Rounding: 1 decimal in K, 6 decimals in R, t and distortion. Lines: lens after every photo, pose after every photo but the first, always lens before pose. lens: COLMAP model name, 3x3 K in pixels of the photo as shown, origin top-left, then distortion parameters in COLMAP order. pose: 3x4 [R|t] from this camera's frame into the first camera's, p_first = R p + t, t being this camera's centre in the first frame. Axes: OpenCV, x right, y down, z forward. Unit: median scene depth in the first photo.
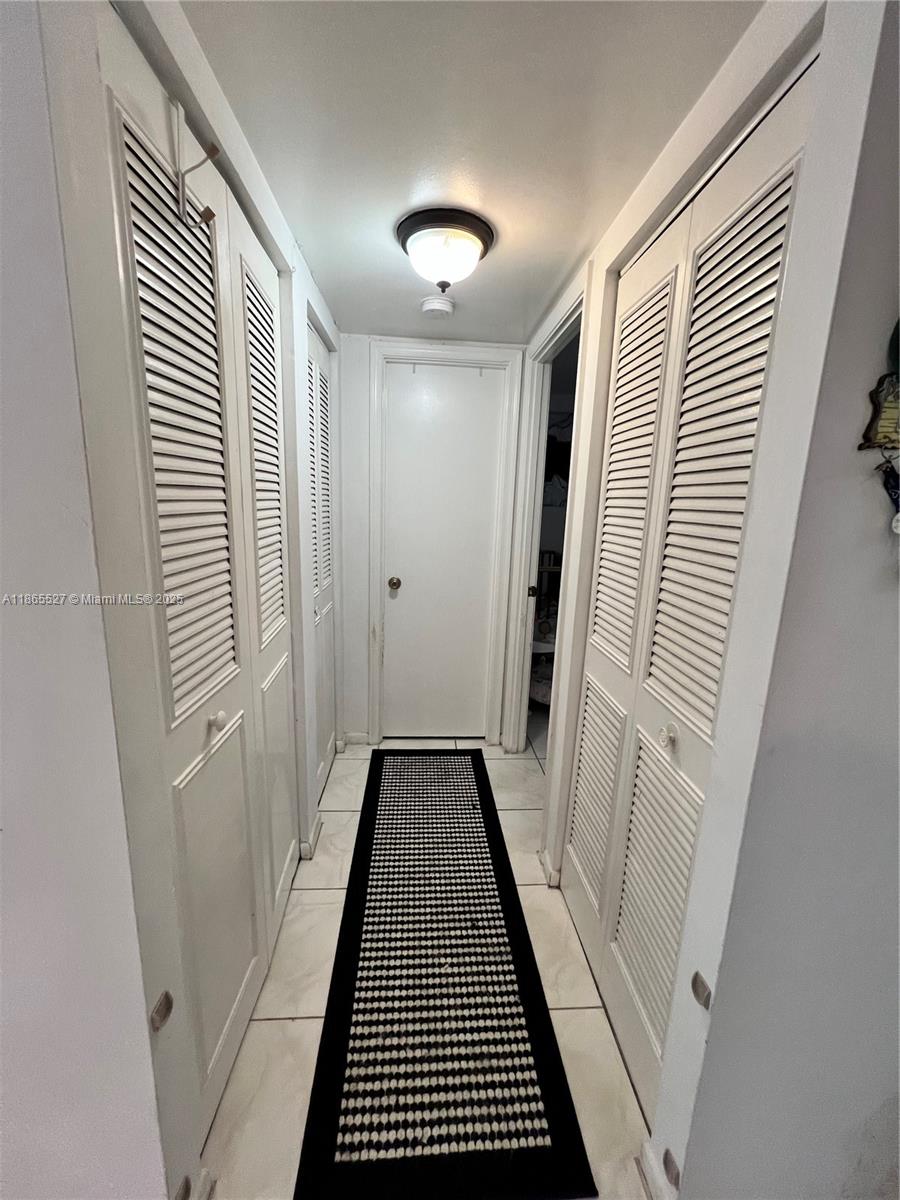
lens RADIAL K [[478.5, 0, 451.8], [0, 478.5, 599.3], [0, 0, 1]] dist [-0.000501, -0.000151]
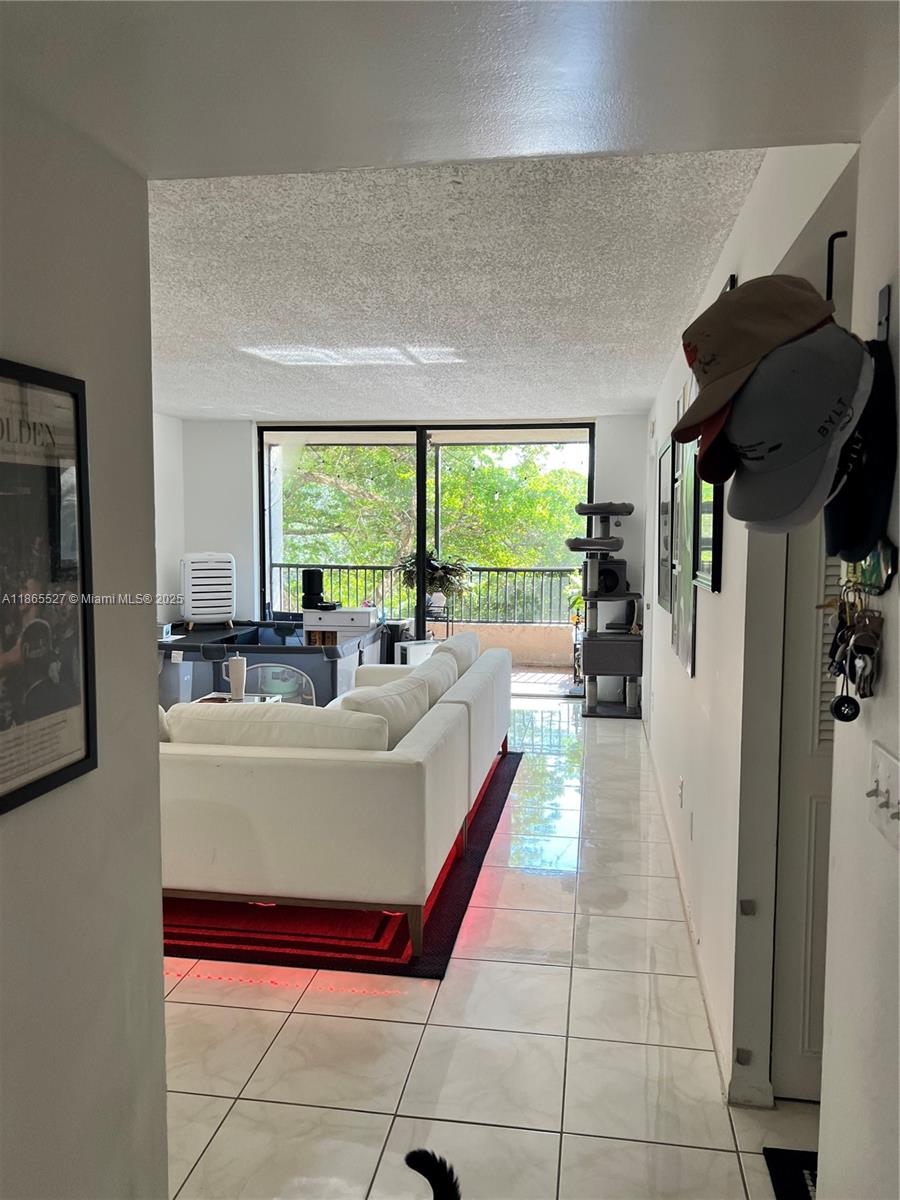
lens RADIAL K [[914.2, 0, 451.8], [0, 914.2, 597.8], [0, 0, 1]] dist [0.006152, 0.001502]
pose [[-0.229560, 0.043544, -0.972320, 1.714631], [-0.200294, 0.975503, 0.090975, -0.171261], [0.952462, 0.215634, -0.215215, 0.311504]]
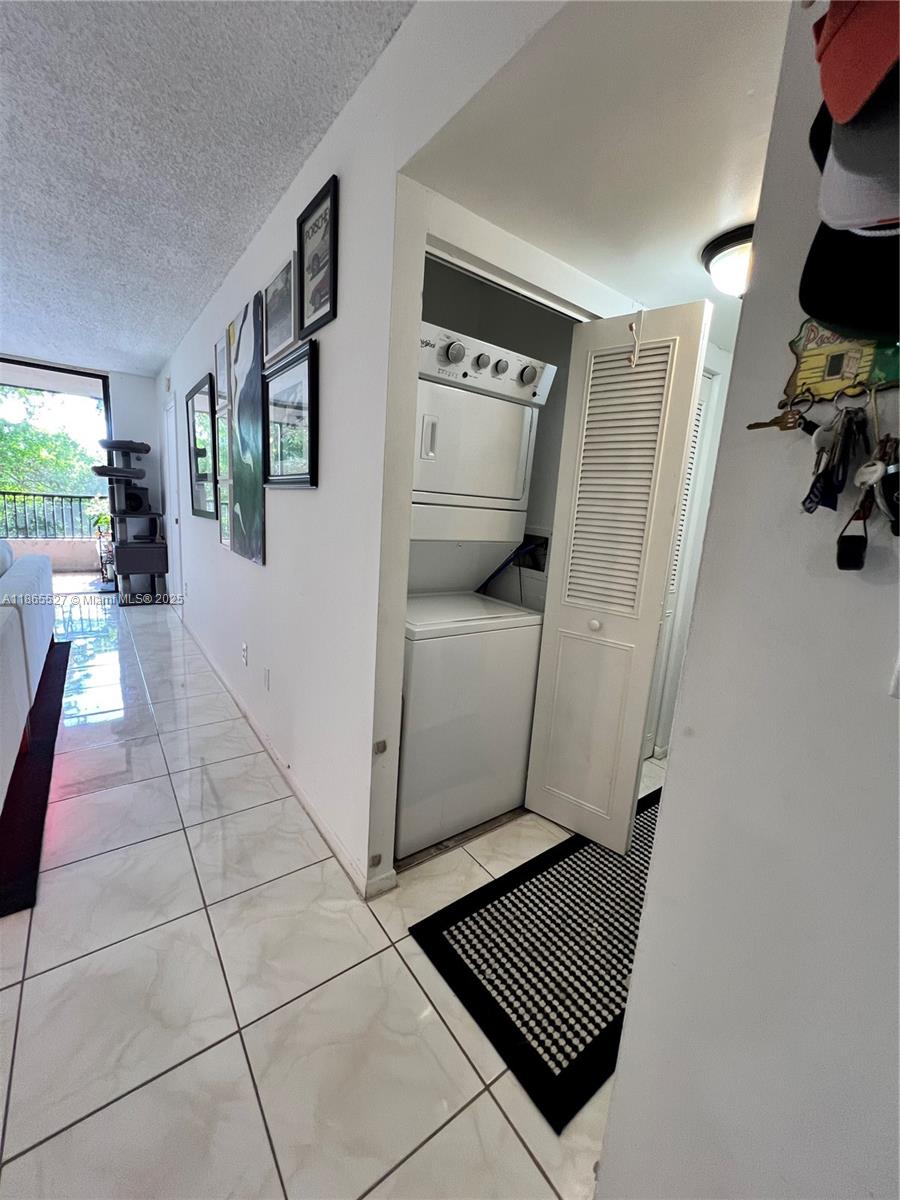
lens RADIAL K [[478.5, 0, 445.6], [0, 478.5, 599.3], [0, 0, 1]] dist [-0.000501, -0.000151]
pose [[0.534370, 0.163658, -0.829256, 0.695341], [-0.213146, 0.975462, 0.055162, 0.063578], [0.817935, 0.147276, 0.556141, 0.020391]]
